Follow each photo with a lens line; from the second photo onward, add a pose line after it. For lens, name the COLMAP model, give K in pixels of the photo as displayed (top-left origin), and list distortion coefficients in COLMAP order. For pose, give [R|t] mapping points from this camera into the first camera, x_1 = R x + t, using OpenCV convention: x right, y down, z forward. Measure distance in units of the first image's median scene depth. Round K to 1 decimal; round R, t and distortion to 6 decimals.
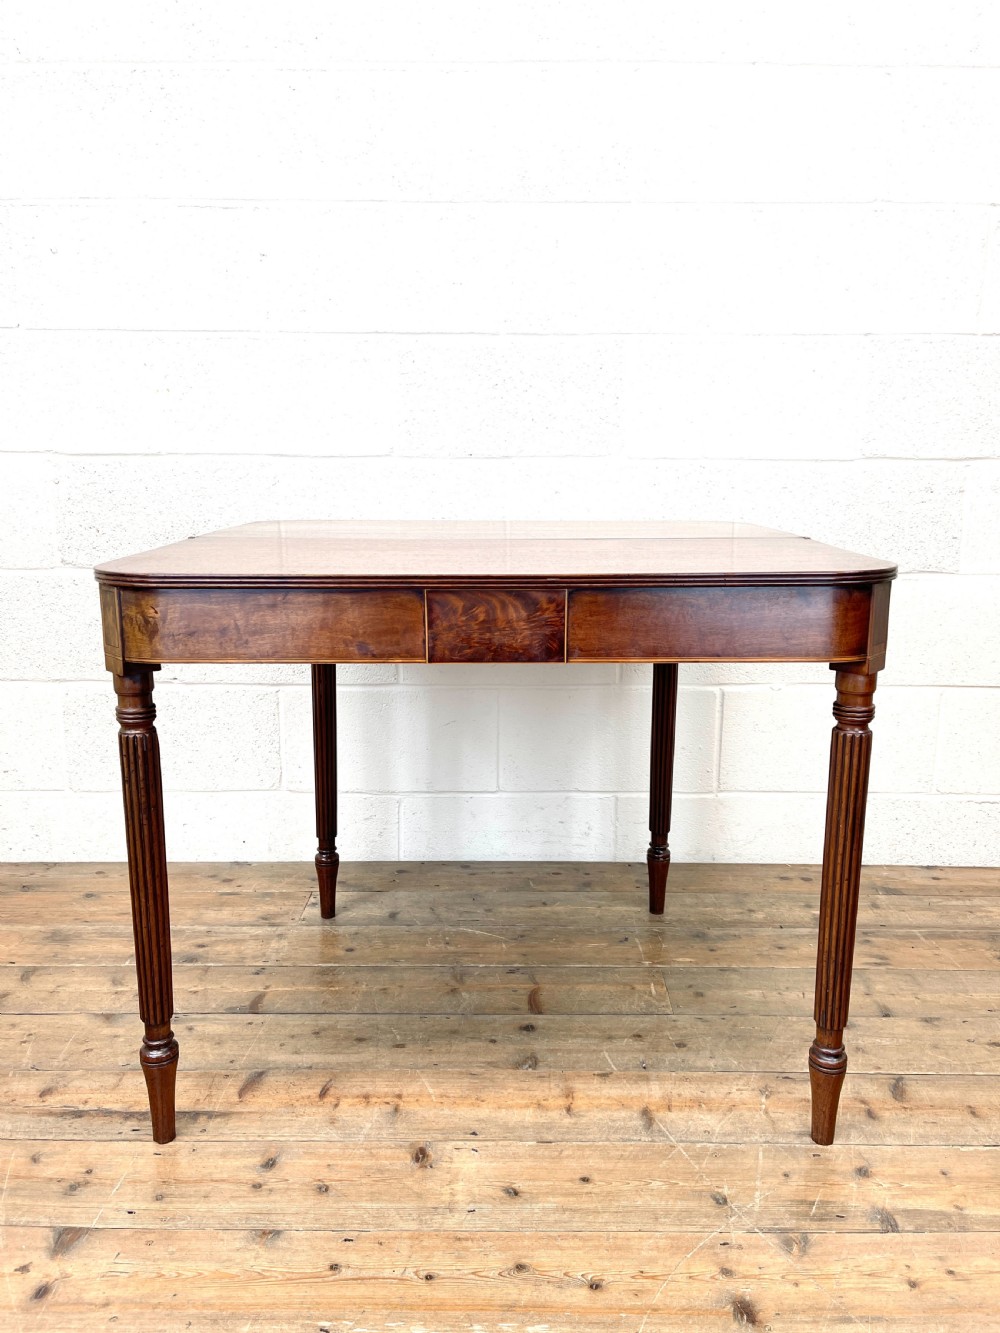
lens RADIAL K [[1014.2, 0, 502.9], [0, 1014.2, 668.7], [0, 0, 1]] dist [0.087120, -0.127760]
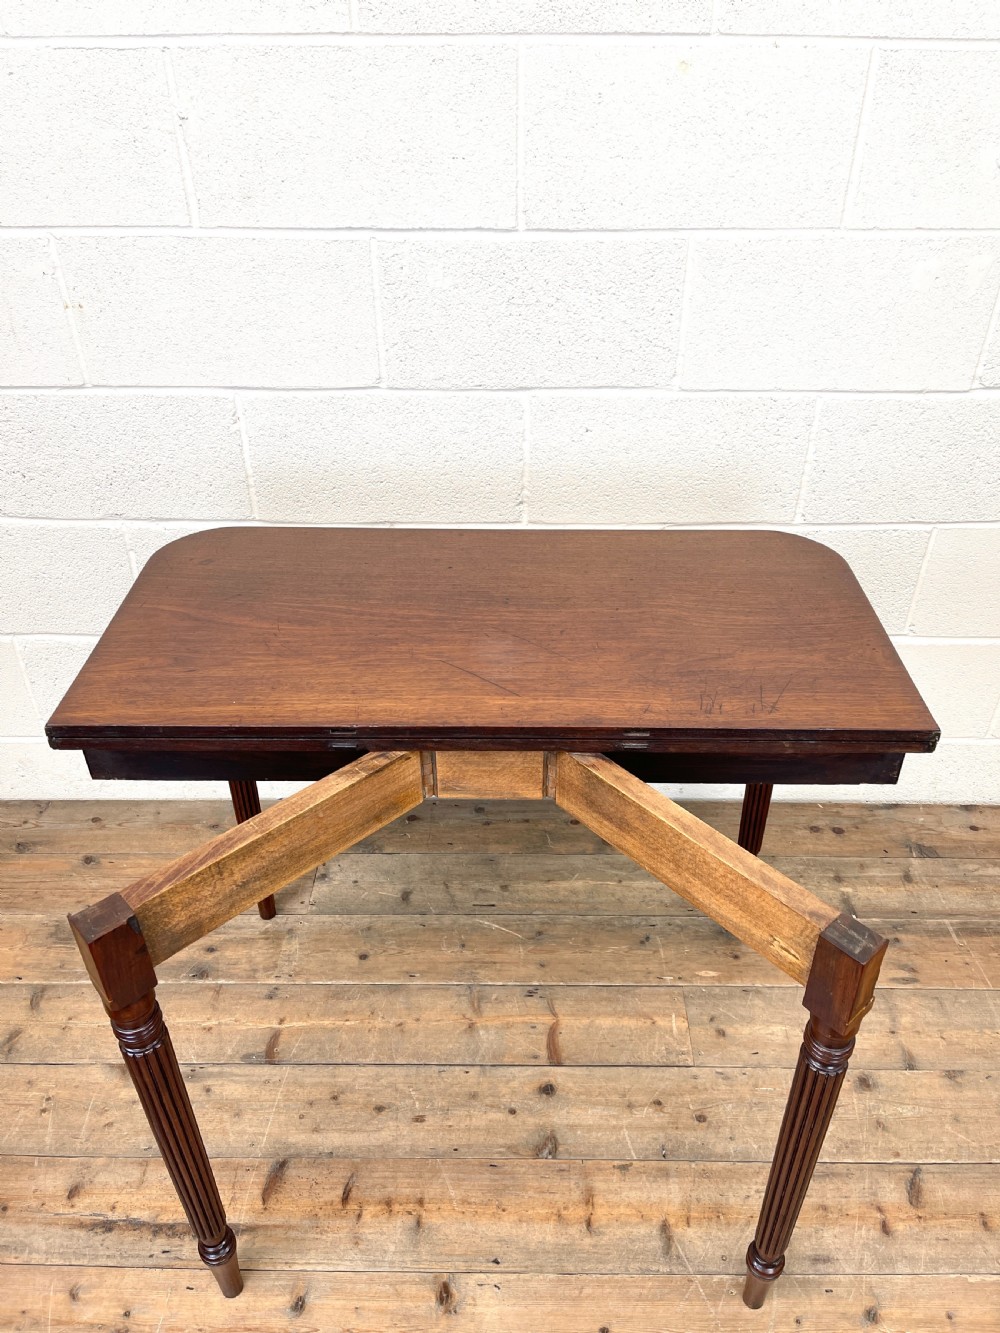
lens RADIAL K [[1011.4, 0, 504.2], [0, 1011.4, 667.2], [0, 0, 1]] dist [0.086921, -0.128891]
pose [[0.999989, -0.001398, -0.004456, -0.013470], [0.003051, 0.918066, 0.396415, -0.455290], [0.003537, -0.396425, 0.918060, 0.273798]]
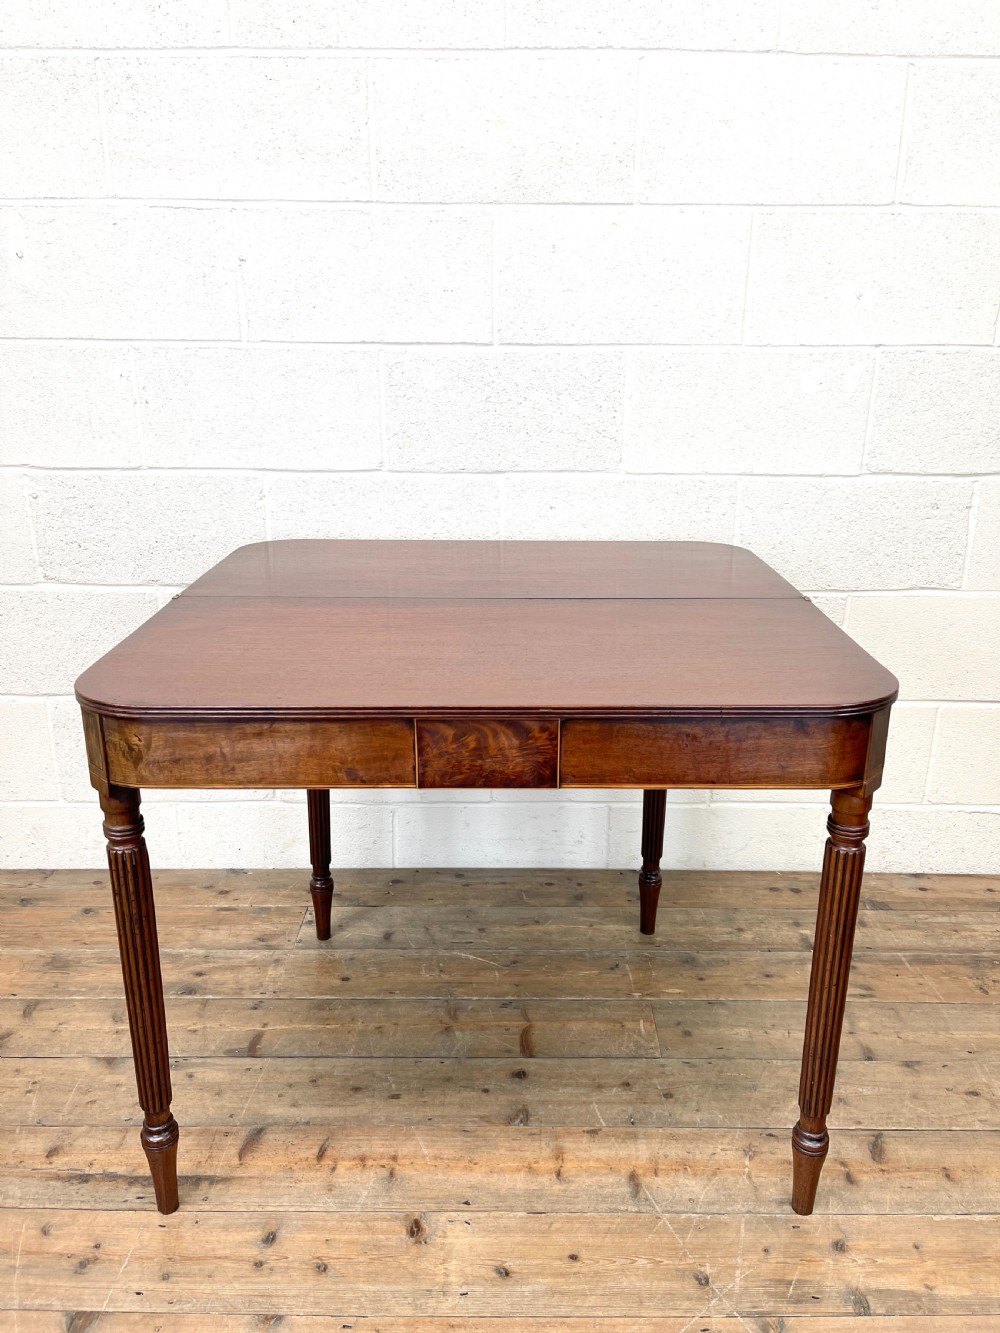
lens RADIAL K [[1014.2, 0, 502.9], [0, 1014.2, 668.7], [0, 0, 1]] dist [0.087120, -0.127760]
pose [[0.999991, 0.000831, 0.004178, 0.003128], [-0.001288, 0.993864, 0.110603, -0.182048], [-0.004060, -0.110607, 0.993856, 0.025970]]
